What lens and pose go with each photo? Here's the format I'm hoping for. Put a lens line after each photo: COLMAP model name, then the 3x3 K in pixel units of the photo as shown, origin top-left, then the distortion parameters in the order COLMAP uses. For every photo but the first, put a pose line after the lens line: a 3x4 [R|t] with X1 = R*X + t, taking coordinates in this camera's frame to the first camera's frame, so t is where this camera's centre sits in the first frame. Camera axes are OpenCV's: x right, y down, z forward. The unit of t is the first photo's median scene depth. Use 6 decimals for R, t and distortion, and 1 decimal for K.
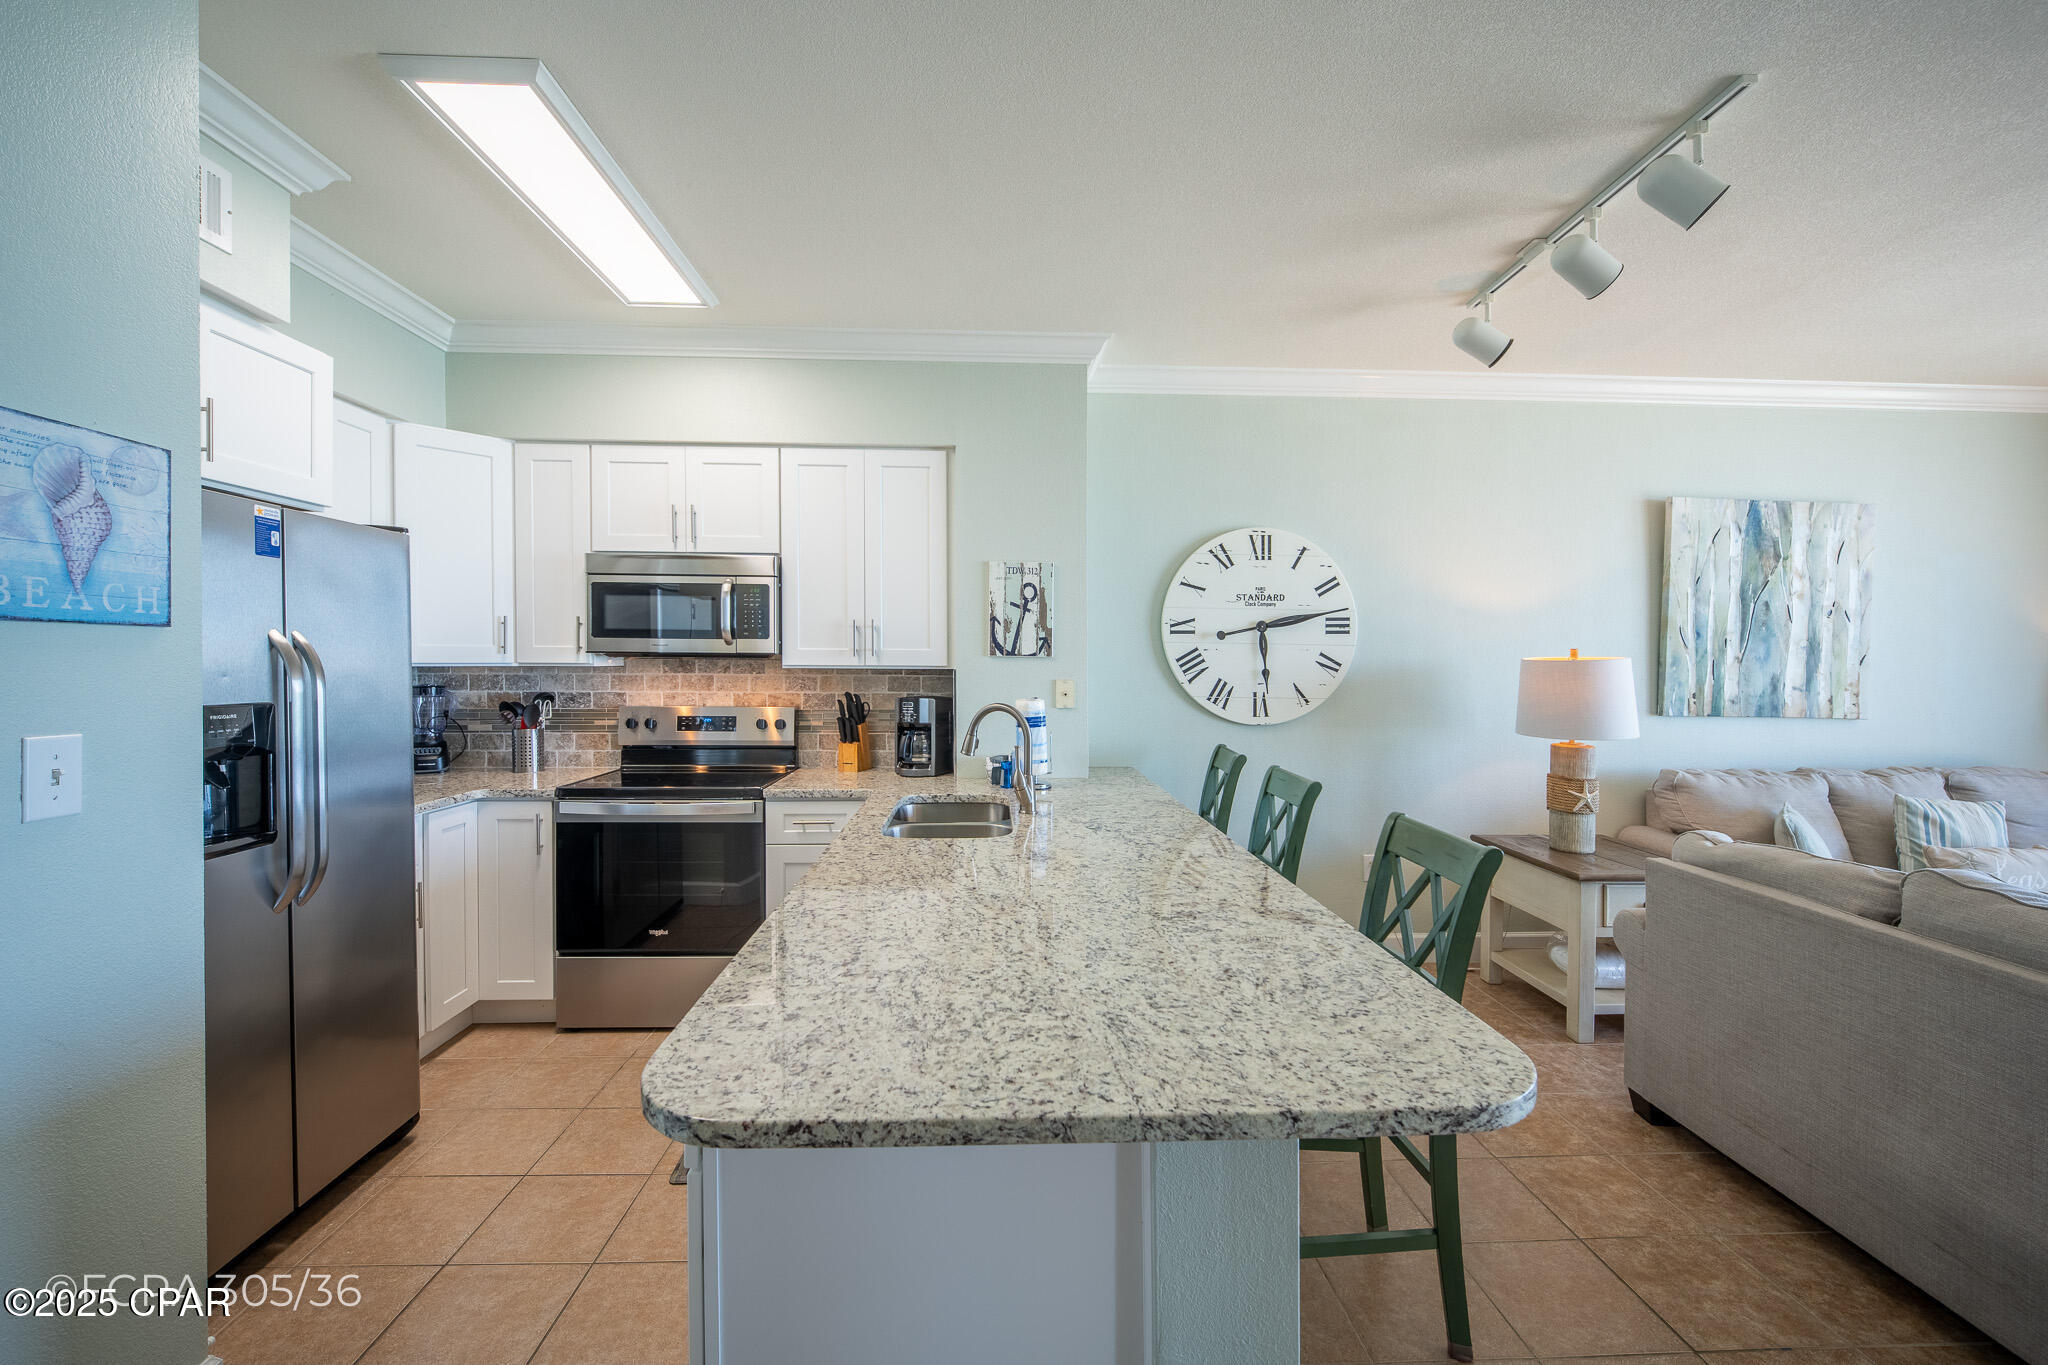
lens RADIAL K [[832.4, 0, 1023.0], [0, 832.4, 658.4], [0, 0, 1]] dist [-0.003063, -0.000134]
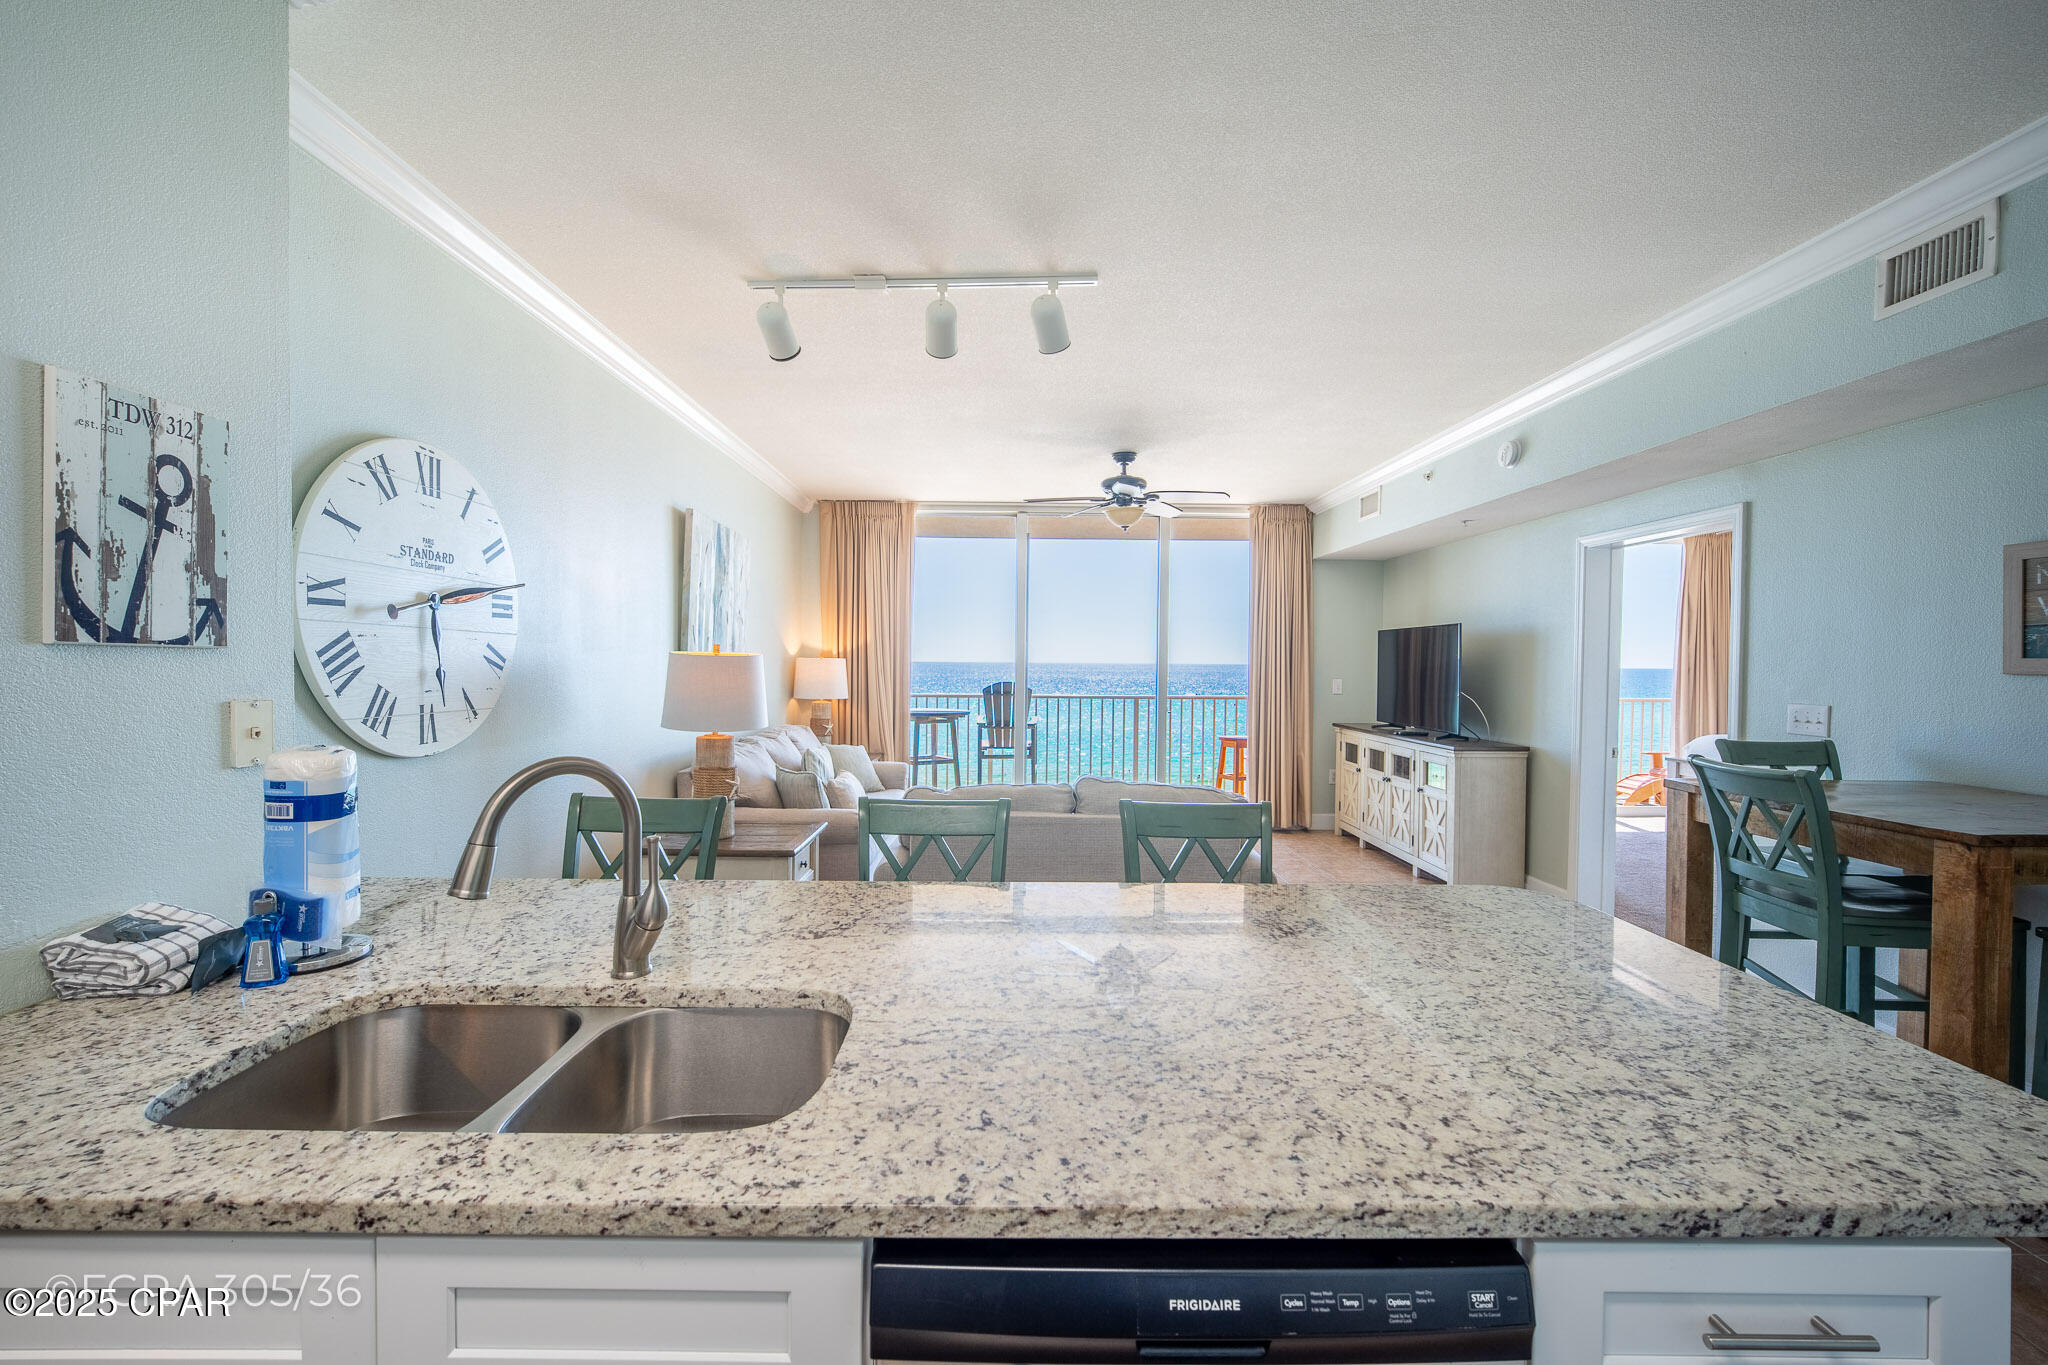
lens RADIAL K [[832.4, 0, 1013.1], [0, 832.4, 672.6], [0, 0, 1]] dist [-0.003063, -0.000134]
pose [[0.039411, -0.020866, 0.999005, -0.361096], [-0.011162, 0.999710, 0.021321, -0.002331], [-0.999161, -0.011991, 0.039167, 0.584604]]
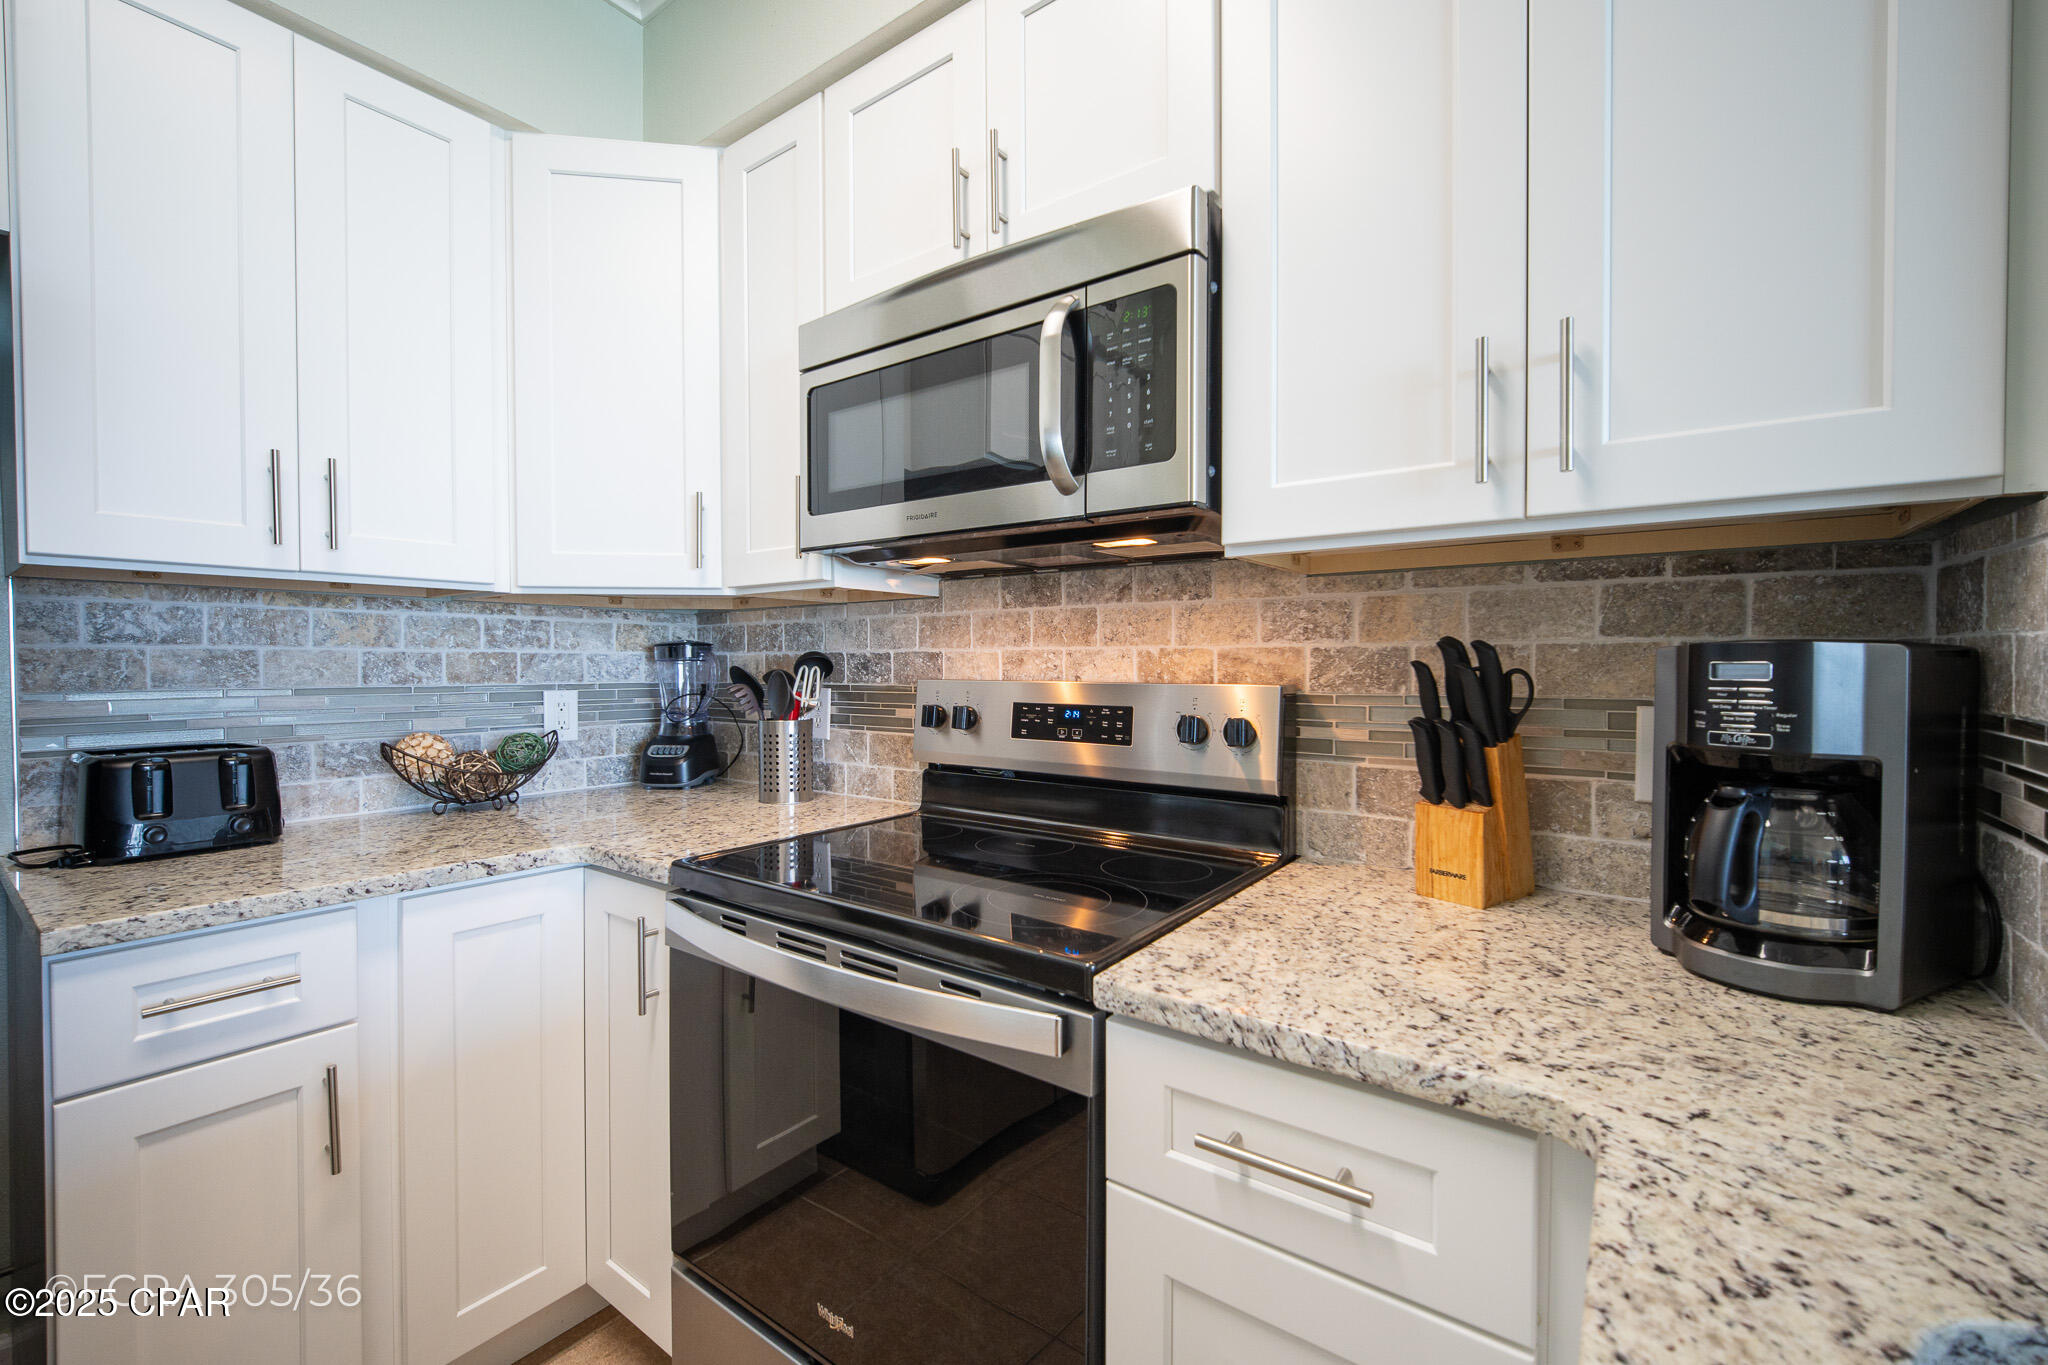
lens RADIAL K [[832.4, 0, 1021.7], [0, 832.4, 688.7], [0, 0, 1]] dist [-0.003063, -0.000134]
pose [[0.775756, 0.011421, -0.630930, -0.146886], [0.007047, 0.999617, 0.026760, 0.052580], [0.630994, -0.025206, 0.775378, 0.697234]]
